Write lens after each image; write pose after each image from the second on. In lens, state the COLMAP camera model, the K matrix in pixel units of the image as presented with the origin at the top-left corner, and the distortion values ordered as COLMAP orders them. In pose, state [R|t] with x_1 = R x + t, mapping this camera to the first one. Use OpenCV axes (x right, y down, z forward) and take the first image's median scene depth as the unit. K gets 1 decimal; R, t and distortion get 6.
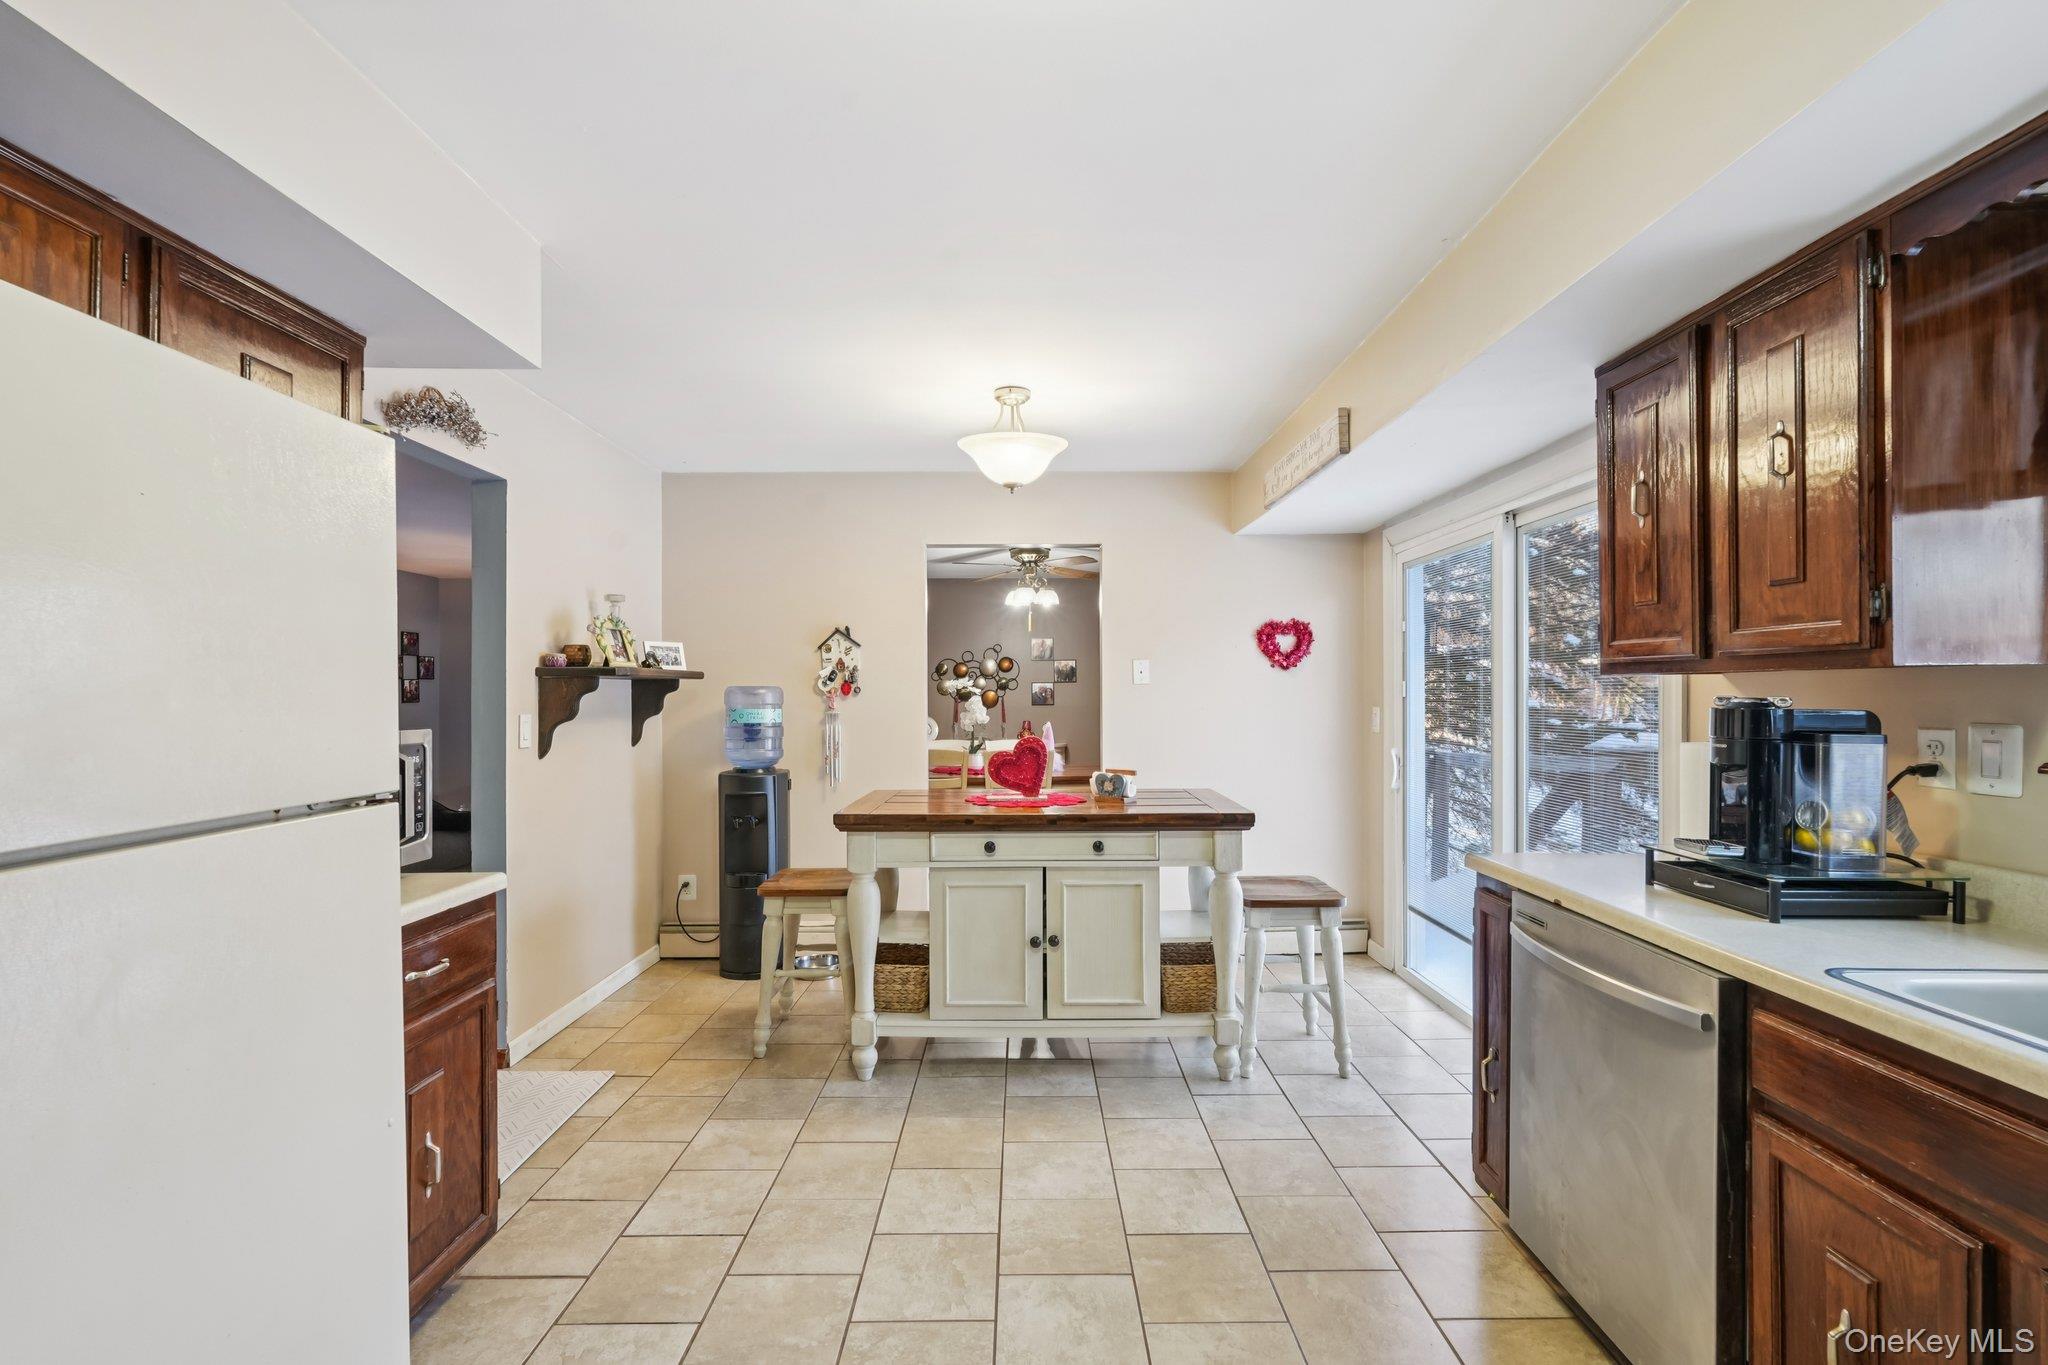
lens RADIAL K [[905.2, 0, 1023.5], [0, 905.2, 691.3], [0, 0, 1]] dist [-0.019274, 0.008784]
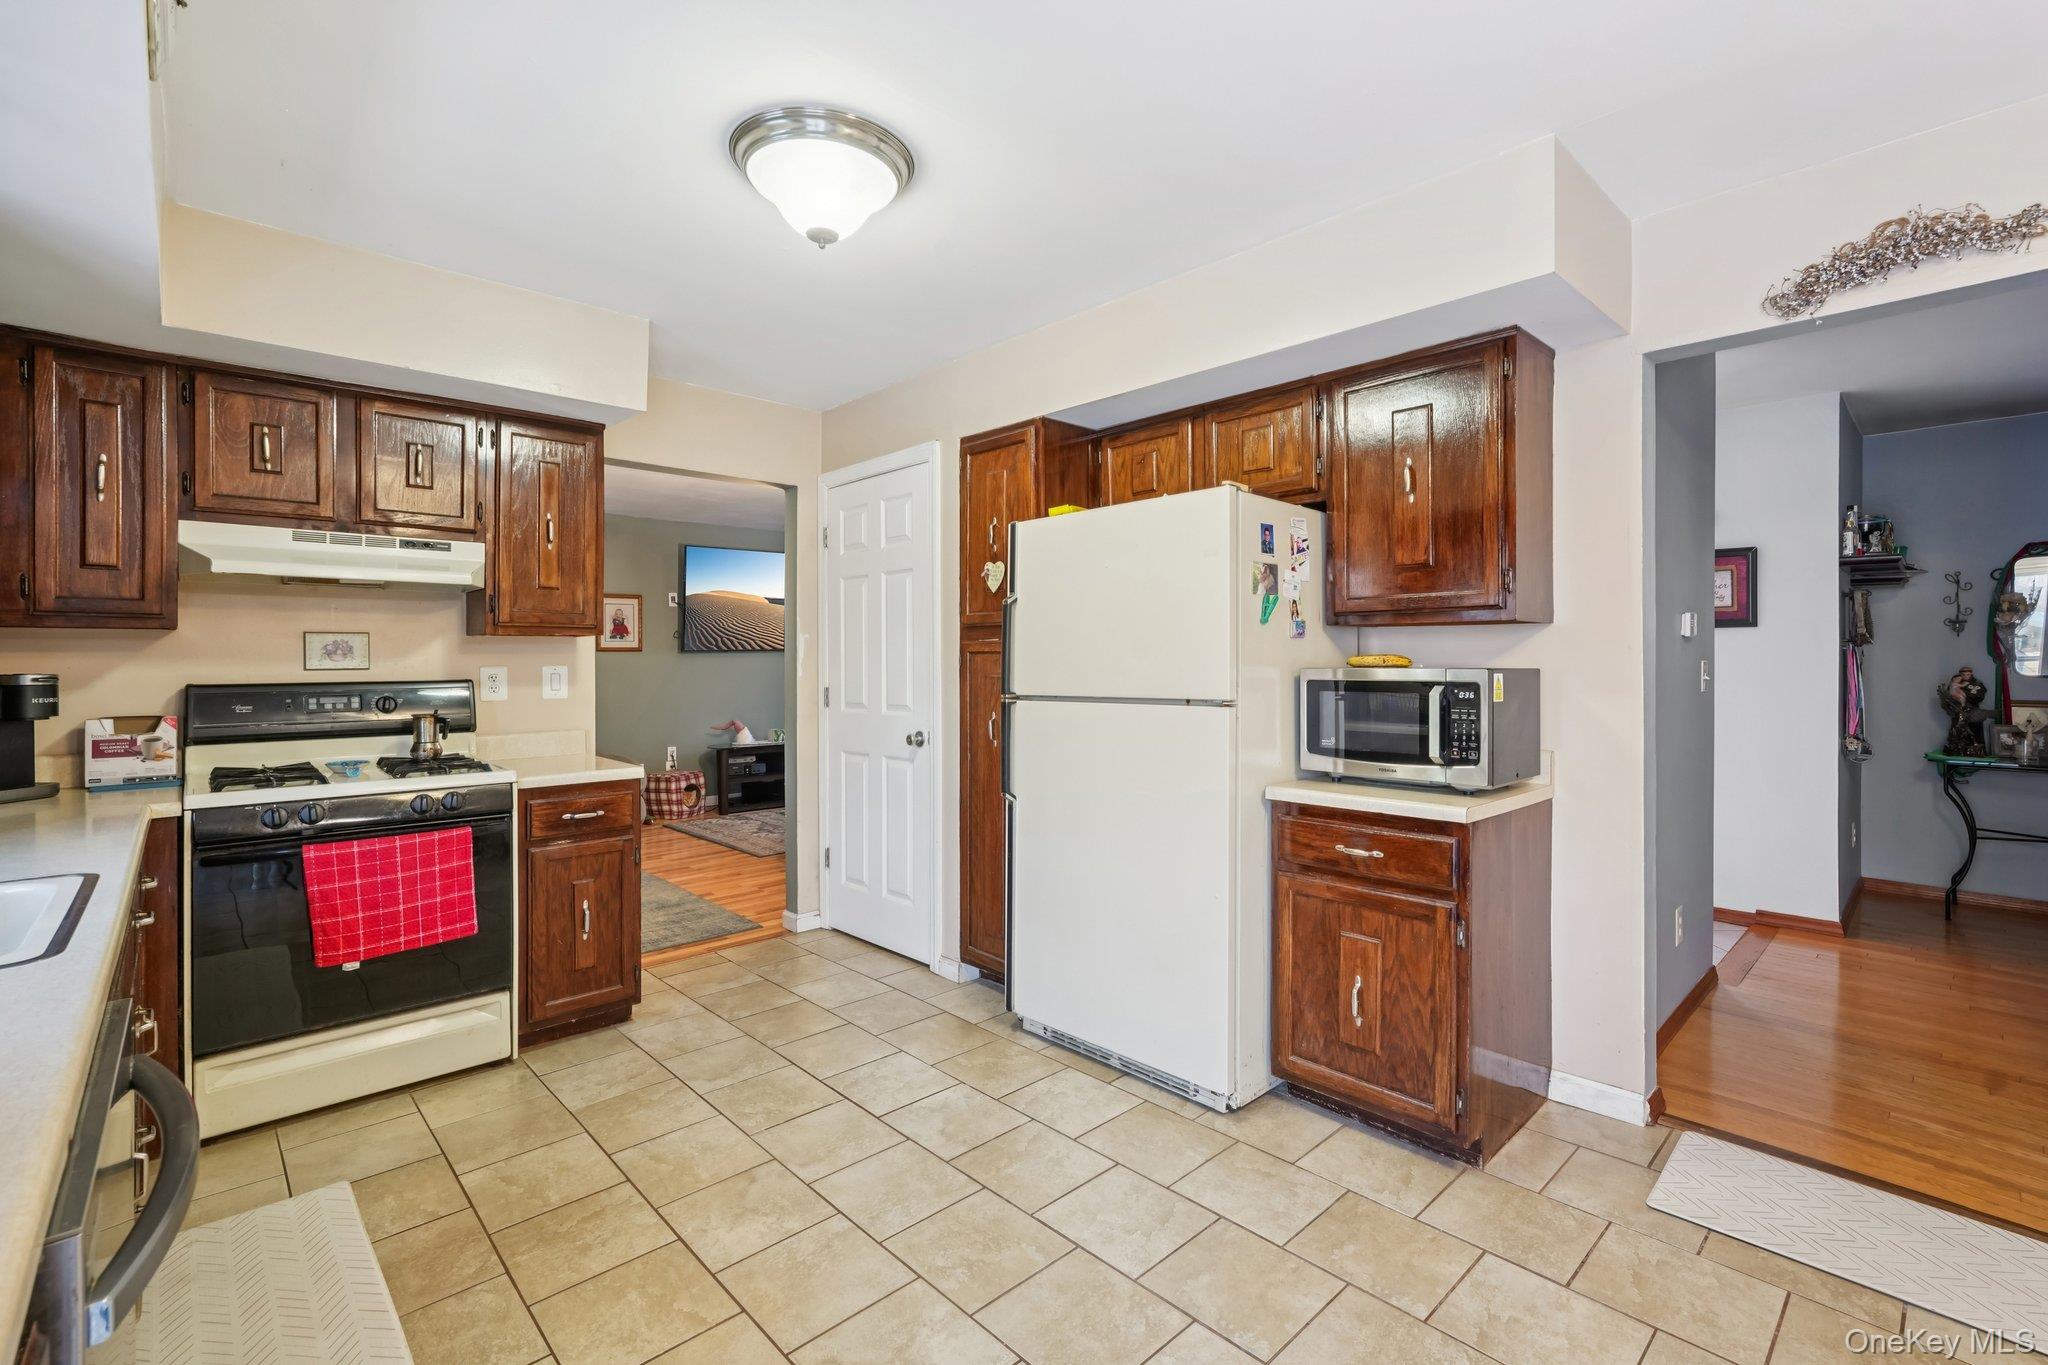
lens RADIAL K [[905.2, 0, 1023.1], [0, 905.2, 661.3], [0, 0, 1]] dist [-0.019274, 0.008784]
pose [[-0.730487, 0.005547, -0.682905, 0.339049], [0.010118, 0.999945, -0.002701, 0.019799], [0.682852, -0.008882, -0.730503, 0.947871]]
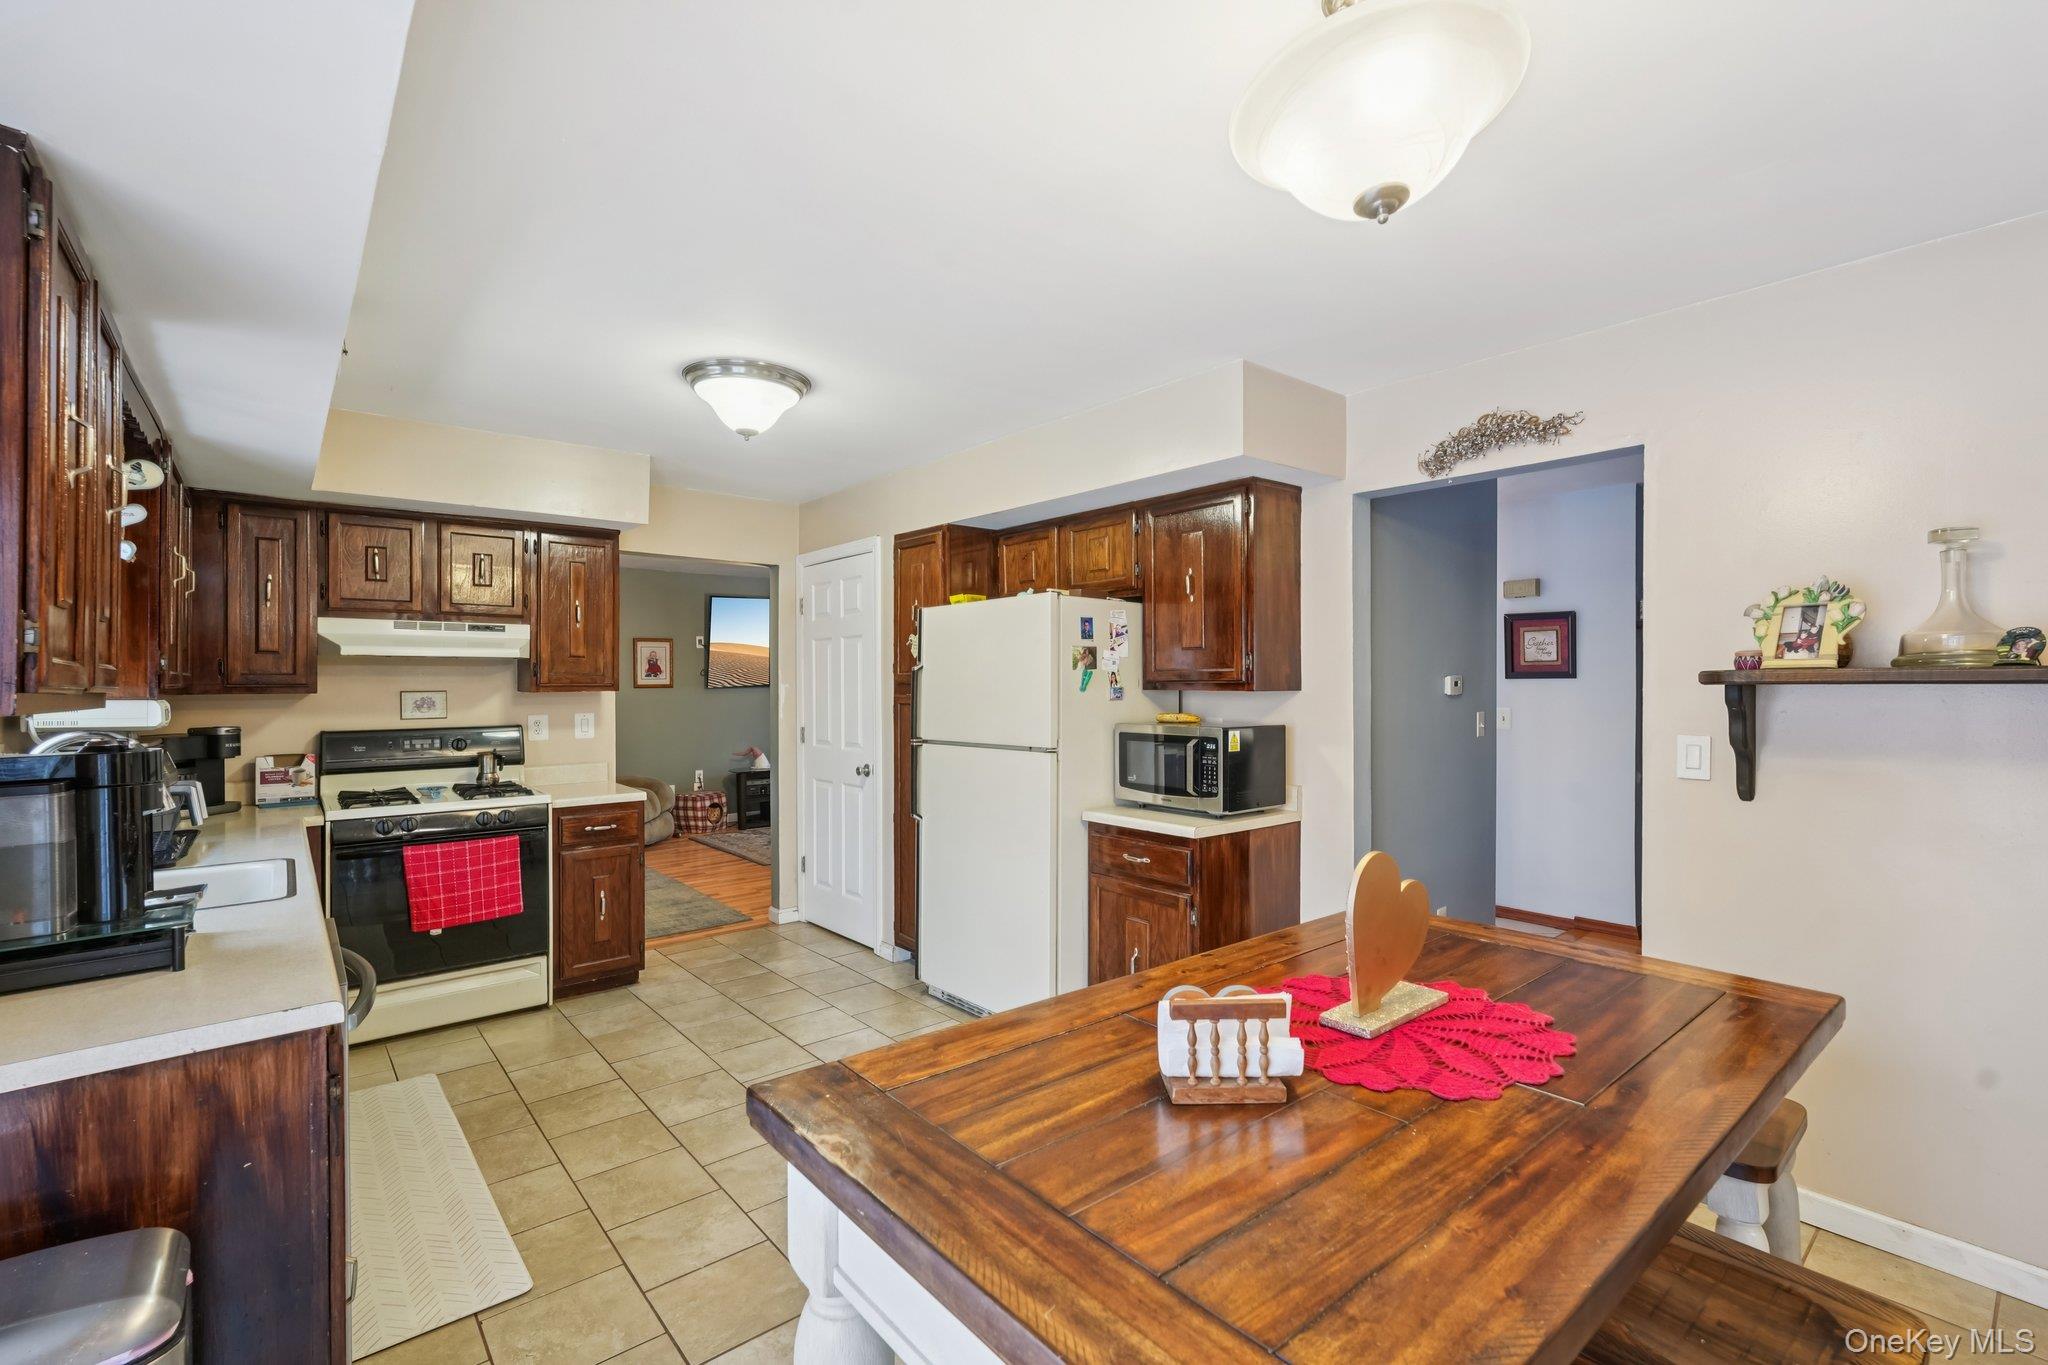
lens RADIAL K [[905.2, 0, 1029.2], [0, 905.2, 681.5], [0, 0, 1]] dist [-0.019274, 0.008784]
pose [[-0.763086, 0.005777, -0.646271, 0.392256], [0.009384, 0.999954, -0.002141, -0.025168], [0.646229, -0.007699, -0.763105, 1.312417]]
